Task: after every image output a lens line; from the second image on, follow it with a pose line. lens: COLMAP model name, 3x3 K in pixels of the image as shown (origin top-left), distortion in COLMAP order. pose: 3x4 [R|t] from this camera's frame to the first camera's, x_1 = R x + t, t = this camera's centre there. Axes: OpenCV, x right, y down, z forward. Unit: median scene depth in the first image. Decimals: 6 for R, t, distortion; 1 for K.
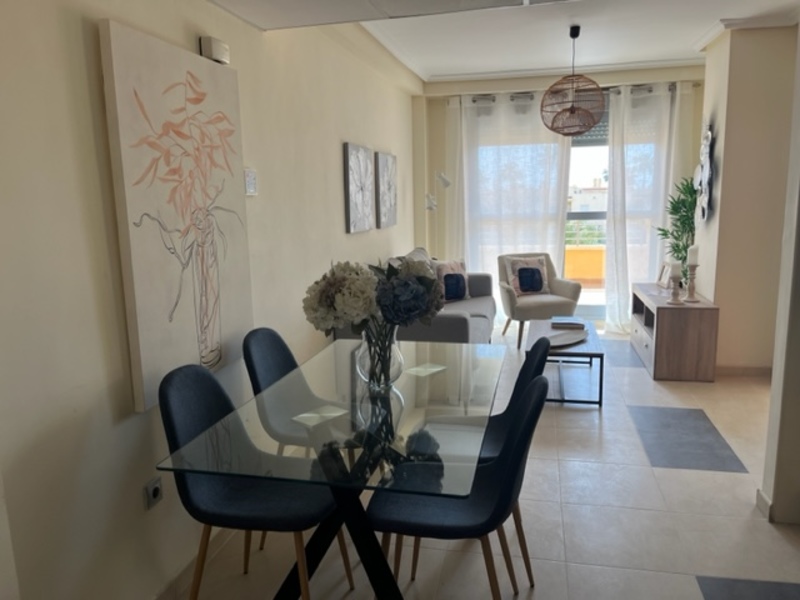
lens RADIAL K [[606.7, 0, 402.8], [0, 606.7, 303.5], [0, 0, 1]] dist [0.048922, -0.076758]
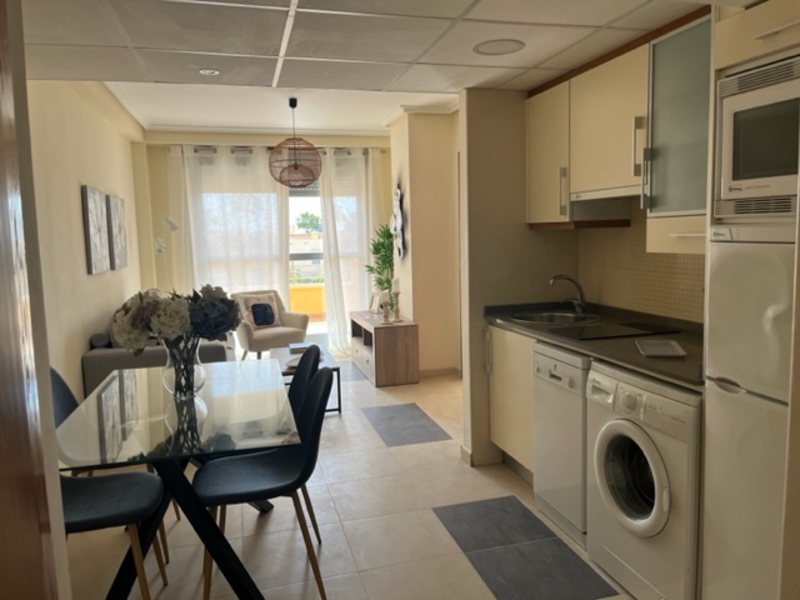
lens RADIAL K [[606.7, 0, 402.8], [0, 606.7, 303.5], [0, 0, 1]] dist [0.048922, -0.076758]
pose [[0.884061, -0.049726, 0.464720, -0.090774], [0.084204, 0.994999, -0.053719, 0.025601], [-0.459724, 0.086622, 0.883827, -0.105804]]
